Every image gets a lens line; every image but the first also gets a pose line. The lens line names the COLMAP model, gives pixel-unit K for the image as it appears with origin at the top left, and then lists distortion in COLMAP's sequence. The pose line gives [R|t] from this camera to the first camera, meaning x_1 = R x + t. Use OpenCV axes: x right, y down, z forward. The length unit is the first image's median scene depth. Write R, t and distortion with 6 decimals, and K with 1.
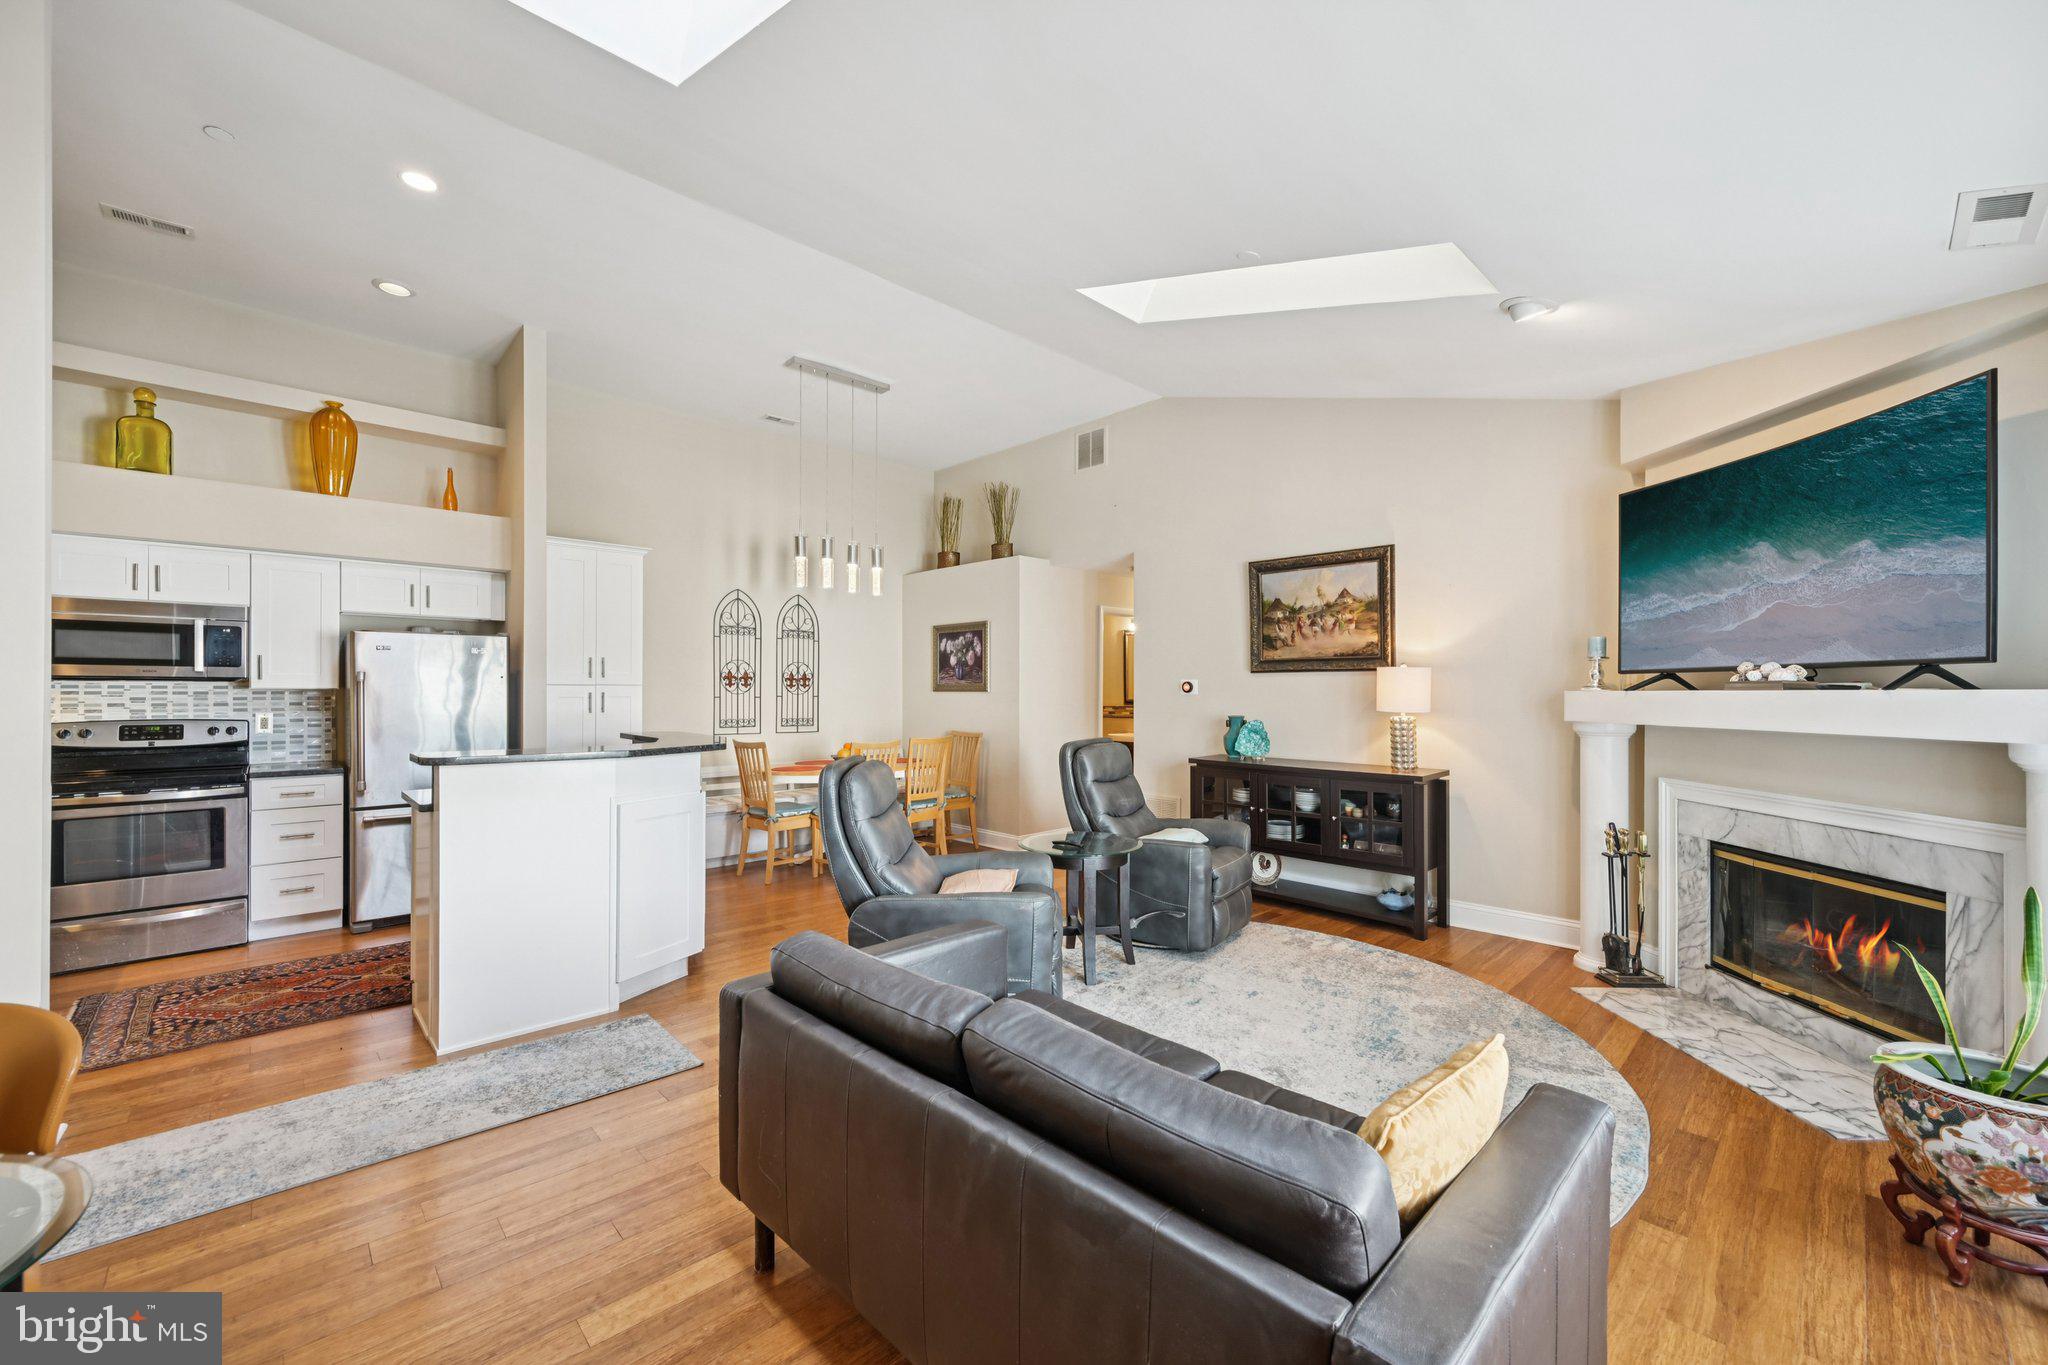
lens RADIAL K [[807.8, 0, 1017.4], [0, 807.8, 694.0], [0, 0, 1]] dist [-0.000887, 0.000587]
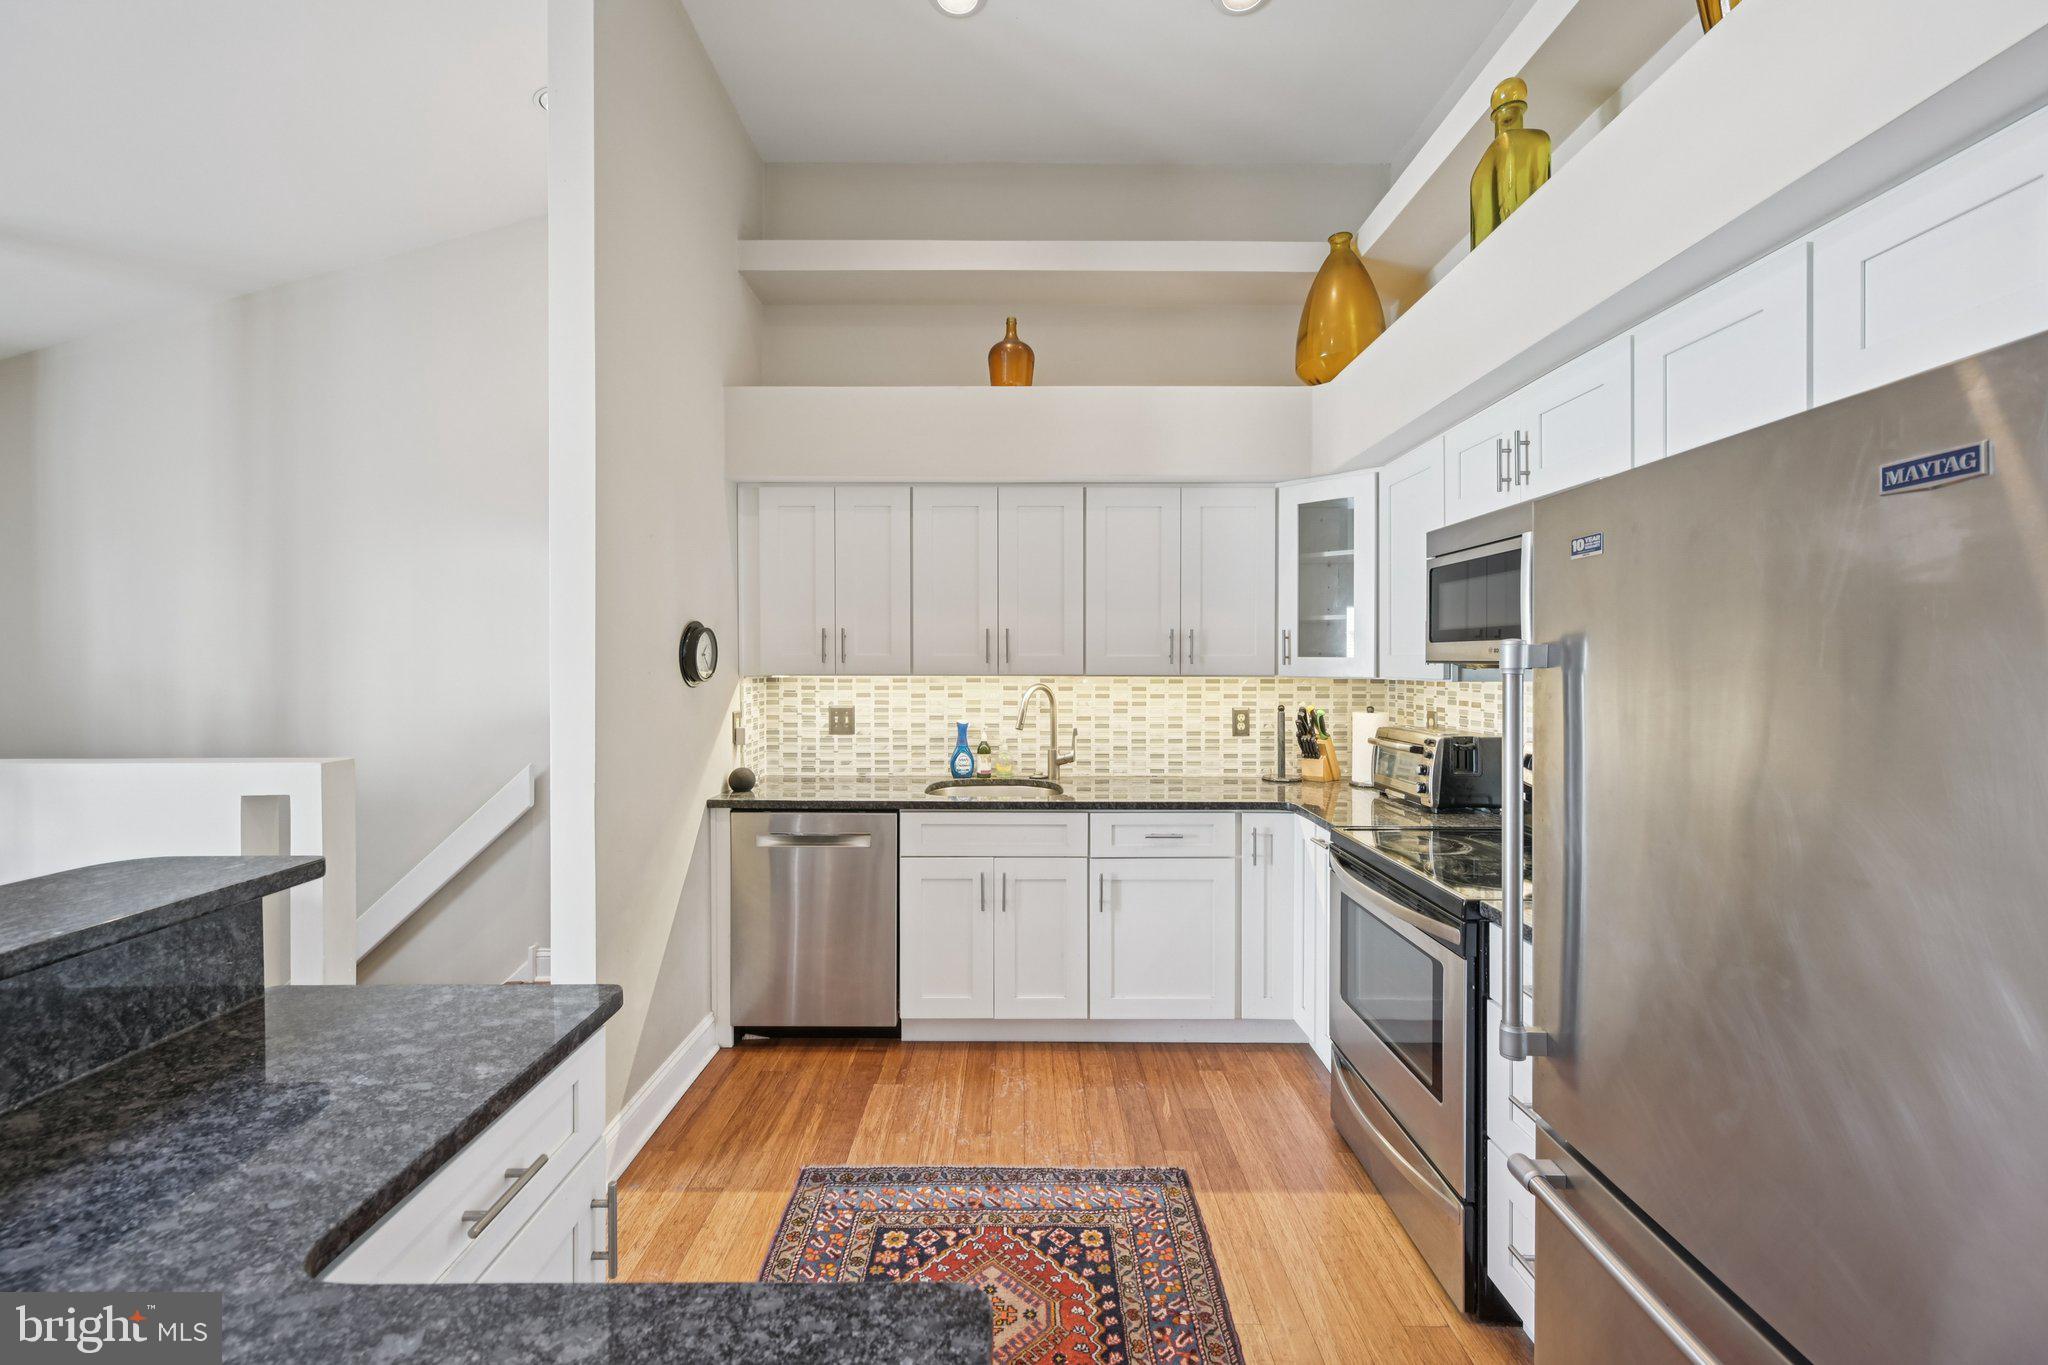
lens RADIAL K [[807.8, 0, 1023.2], [0, 807.8, 665.0], [0, 0, 1]] dist [-0.000887, 0.000587]
pose [[-0.688892, 0.001539, -0.724862, -0.440686], [-0.005239, 0.999961, 0.007102, -0.018357], [0.724845, 0.008690, -0.688857, 0.971029]]
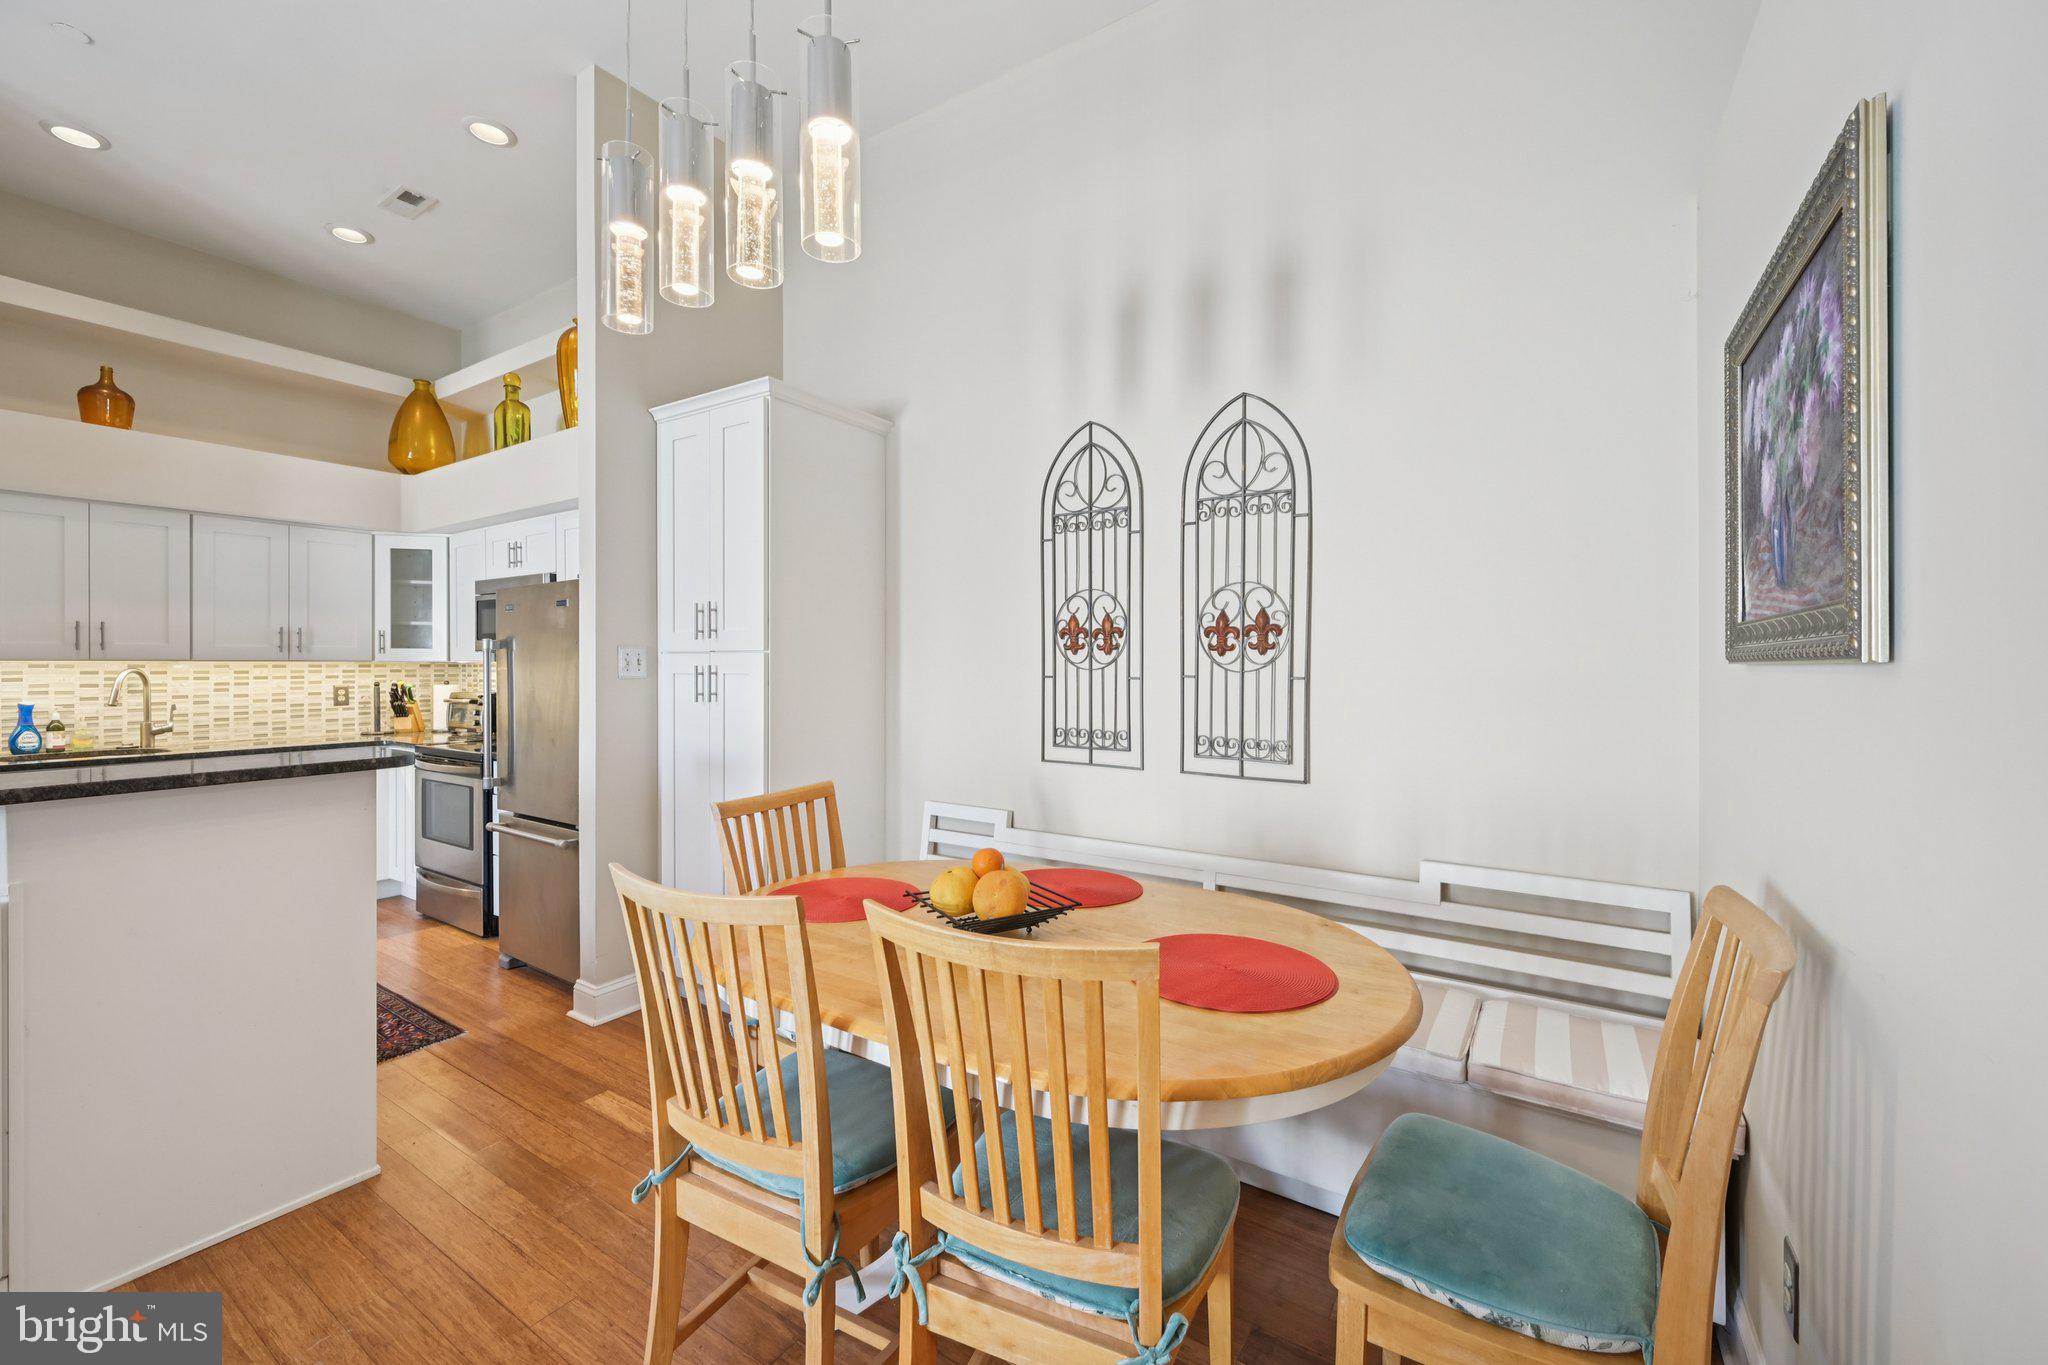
lens RADIAL K [[807.8, 0, 1024.7], [0, 807.8, 665.3], [0, 0, 1]] dist [-0.000887, 0.000587]
pose [[0.236400, 0.000419, -0.971656, 0.077927], [-0.003318, 0.999994, -0.000376, -0.003013], [0.971650, 0.003313, 0.236400, 1.202794]]
